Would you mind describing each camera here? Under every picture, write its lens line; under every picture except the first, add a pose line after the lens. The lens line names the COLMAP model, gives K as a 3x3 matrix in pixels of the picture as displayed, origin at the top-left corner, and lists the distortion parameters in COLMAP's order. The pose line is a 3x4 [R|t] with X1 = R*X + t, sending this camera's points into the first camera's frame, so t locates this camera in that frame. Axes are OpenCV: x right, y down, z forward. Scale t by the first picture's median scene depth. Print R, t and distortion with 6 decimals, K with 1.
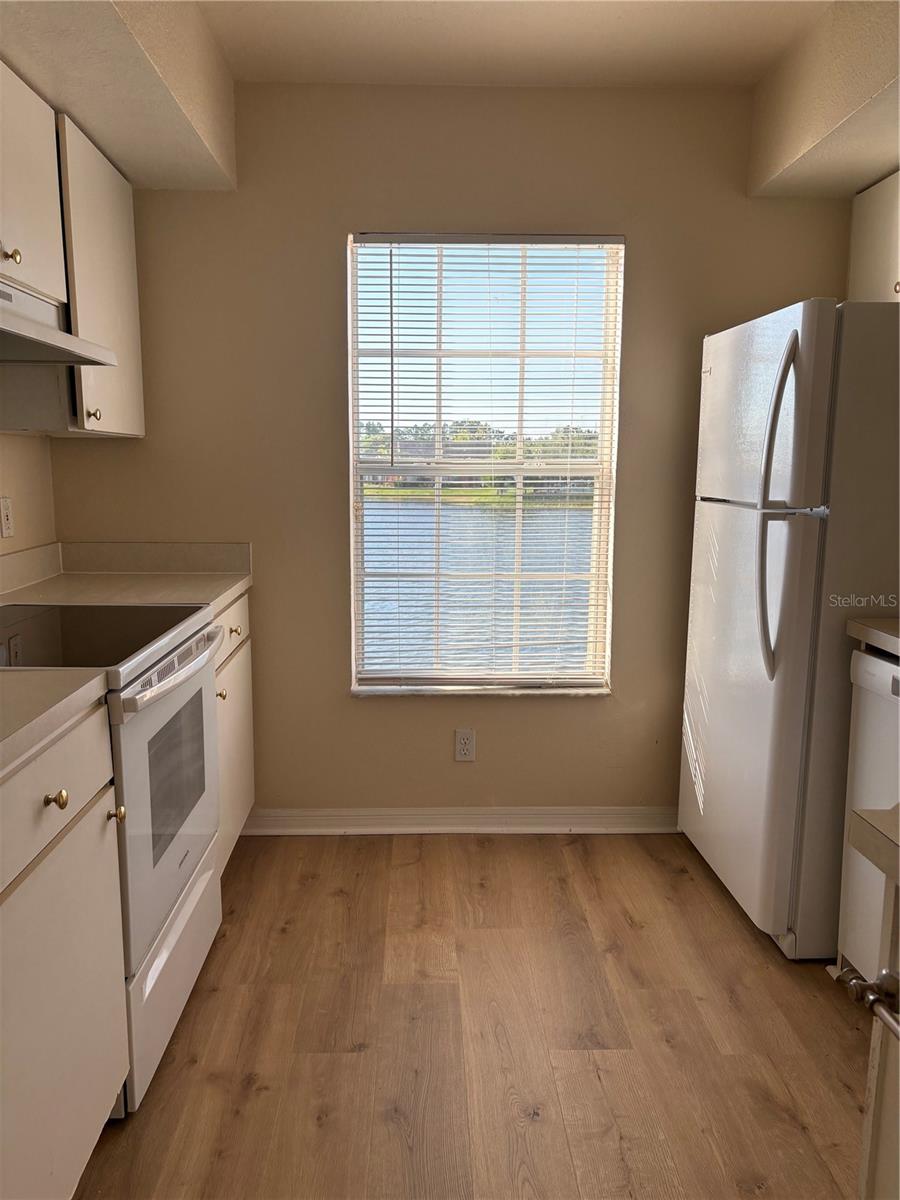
lens RADIAL K [[909.6, 0, 439.9], [0, 909.6, 610.4], [0, 0, 1]] dist [0.042872, -0.044345]
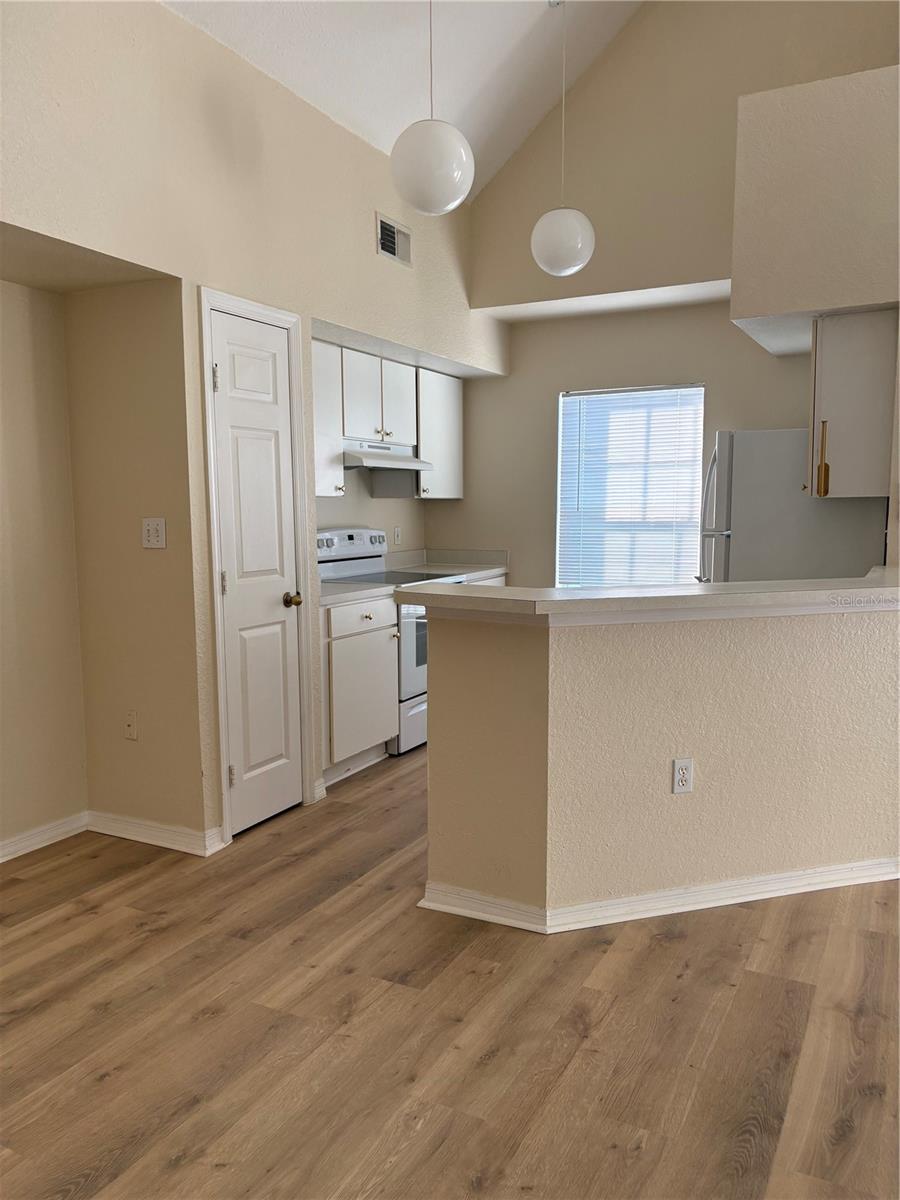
lens RADIAL K [[909.6, 0, 448.2], [0, 909.6, 614.9], [0, 0, 1]] dist [0.042872, -0.044345]
pose [[0.874057, 0.050382, -0.483205, 0.807328], [-0.068598, 0.997442, -0.020086, 0.143751], [0.480957, 0.050704, 0.875277, -0.981776]]
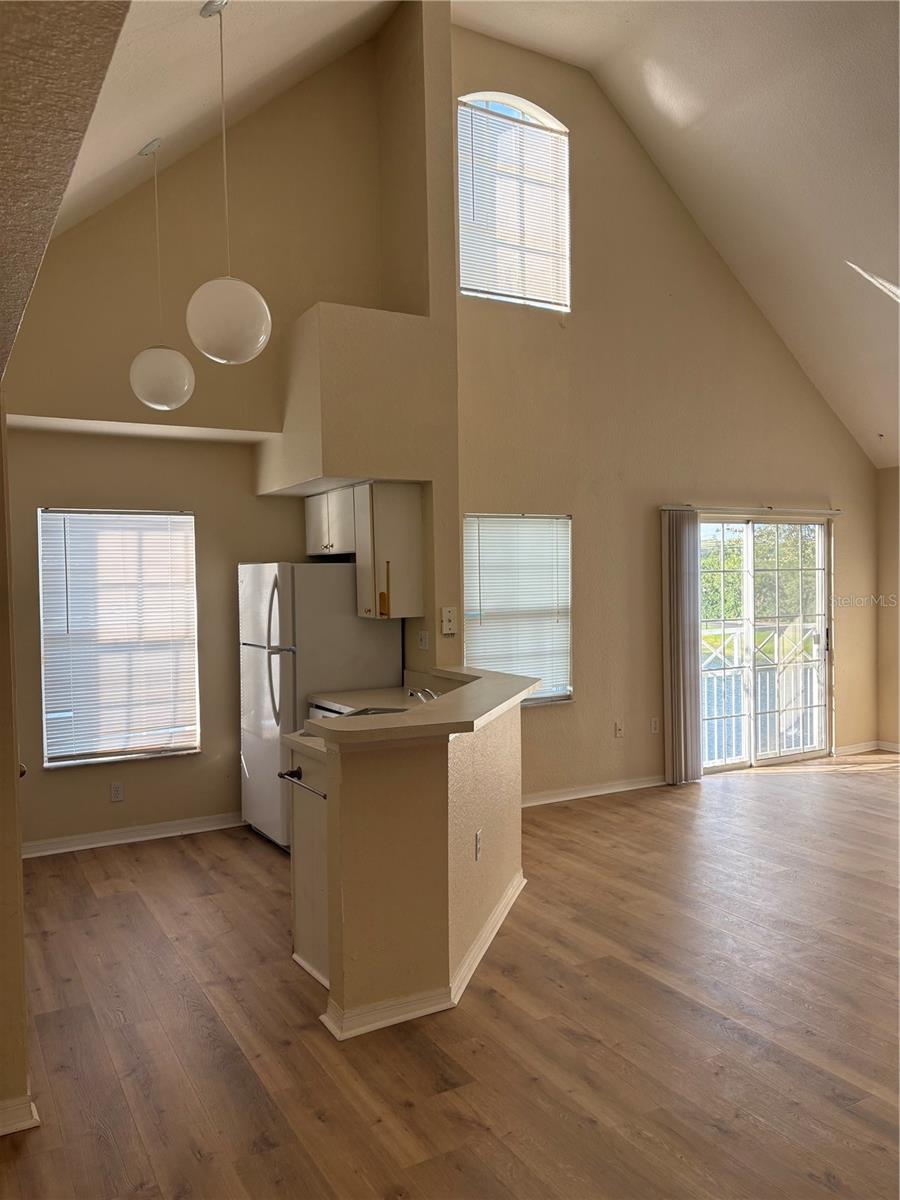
lens RADIAL K [[909.6, 0, 461.7], [0, 909.6, 612.3], [0, 0, 1]] dist [0.042872, -0.044345]
pose [[0.878145, -0.031979, 0.477324, -0.289204], [0.094934, 0.989569, -0.108355, 0.083862], [-0.468880, 0.140466, 0.872021, -1.159464]]
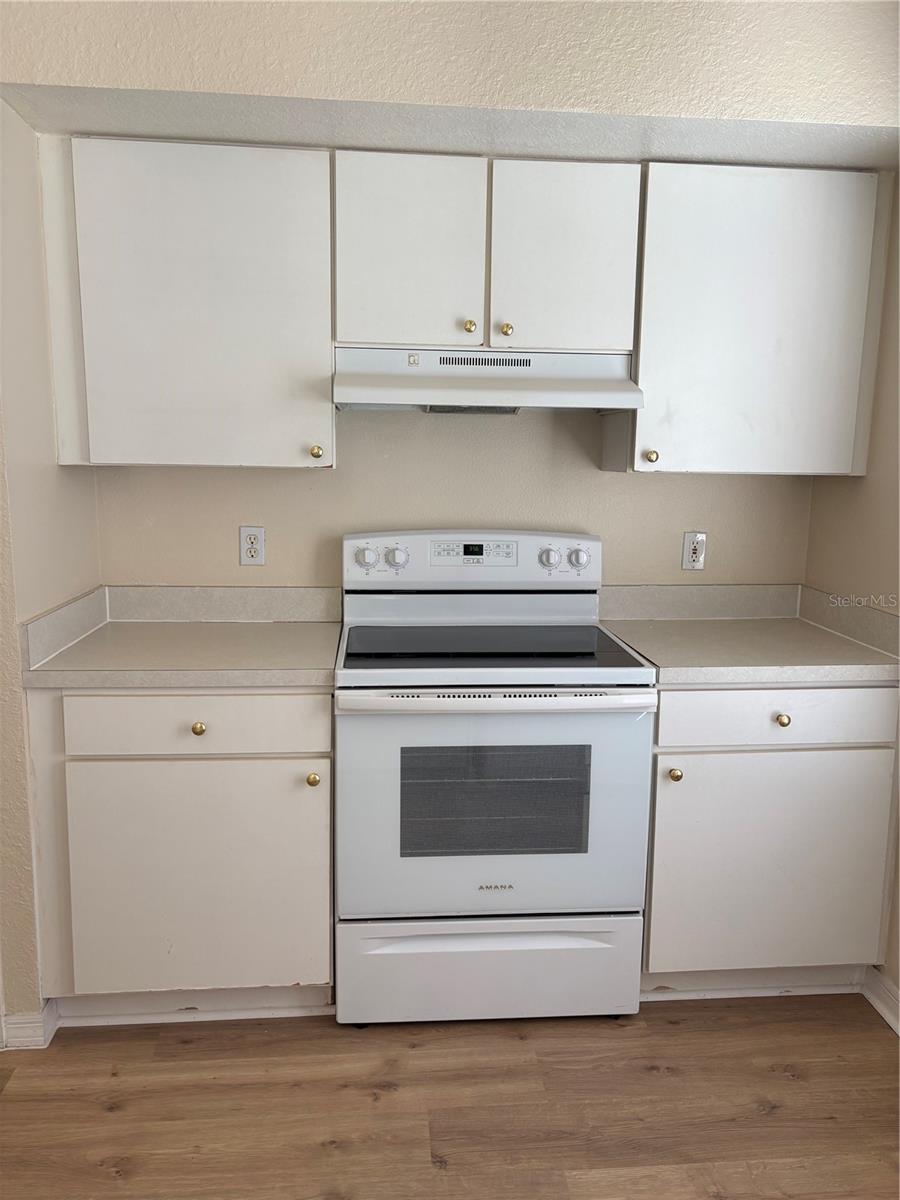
lens RADIAL K [[909.6, 0, 459.9], [0, 909.6, 611.4], [0, 0, 1]] dist [0.042872, -0.044345]
pose [[0.052782, 0.168153, -0.984347, 0.621600], [-0.169986, 0.972848, 0.157074, -0.171593], [0.984032, 0.159034, 0.079932, 0.747466]]
